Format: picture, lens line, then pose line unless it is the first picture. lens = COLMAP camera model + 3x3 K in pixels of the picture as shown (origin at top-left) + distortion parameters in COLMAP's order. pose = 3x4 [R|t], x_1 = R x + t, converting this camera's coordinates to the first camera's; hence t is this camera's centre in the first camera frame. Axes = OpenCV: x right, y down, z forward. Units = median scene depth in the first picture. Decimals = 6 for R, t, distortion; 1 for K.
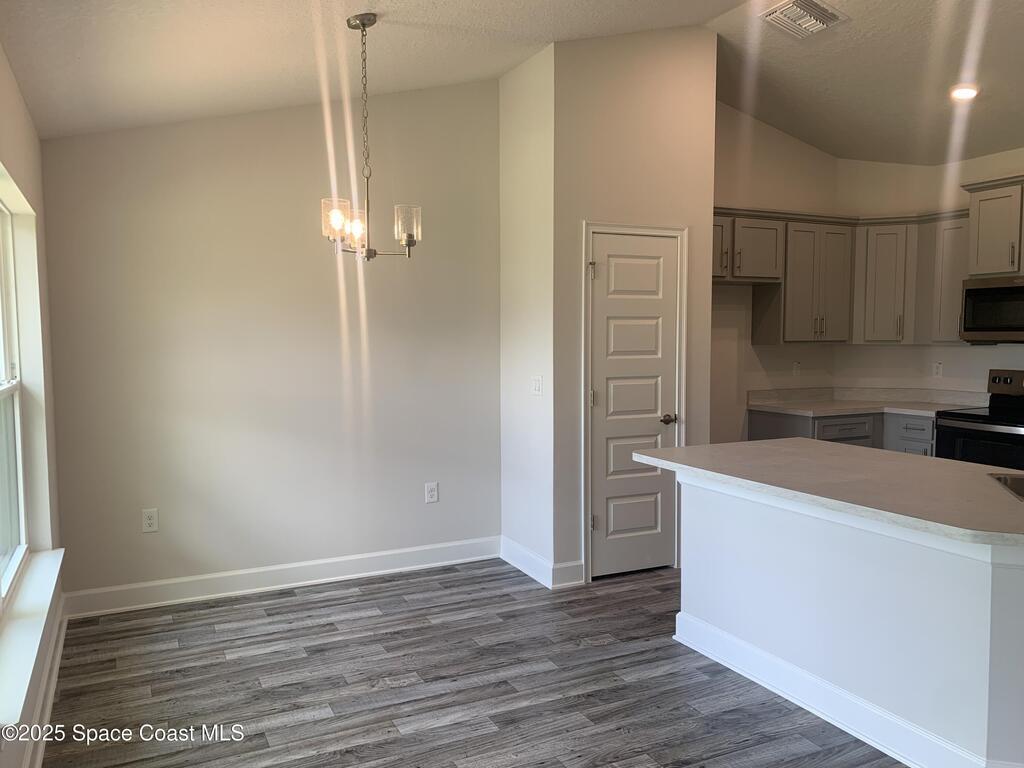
lens RADIAL K [[800.8, 0, 509.6], [0, 800.8, 383.9], [0, 0, 1]] dist [0.001478, 0.009231]
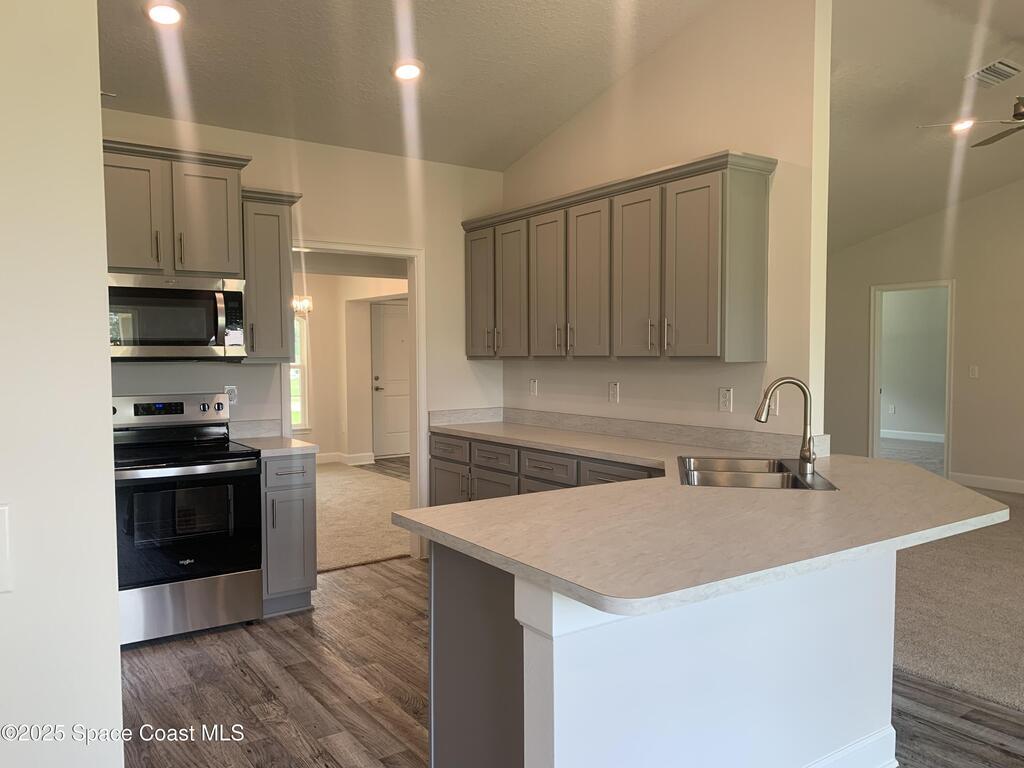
lens RADIAL K [[800.8, 0, 512.2], [0, 800.8, 386.5], [0, 0, 1]] dist [0.001478, 0.009231]
pose [[-0.154252, -0.051710, 0.986678, -1.113910], [0.062960, 0.996086, 0.062046, -0.054374], [-0.986024, 0.071692, -0.150392, 0.845888]]
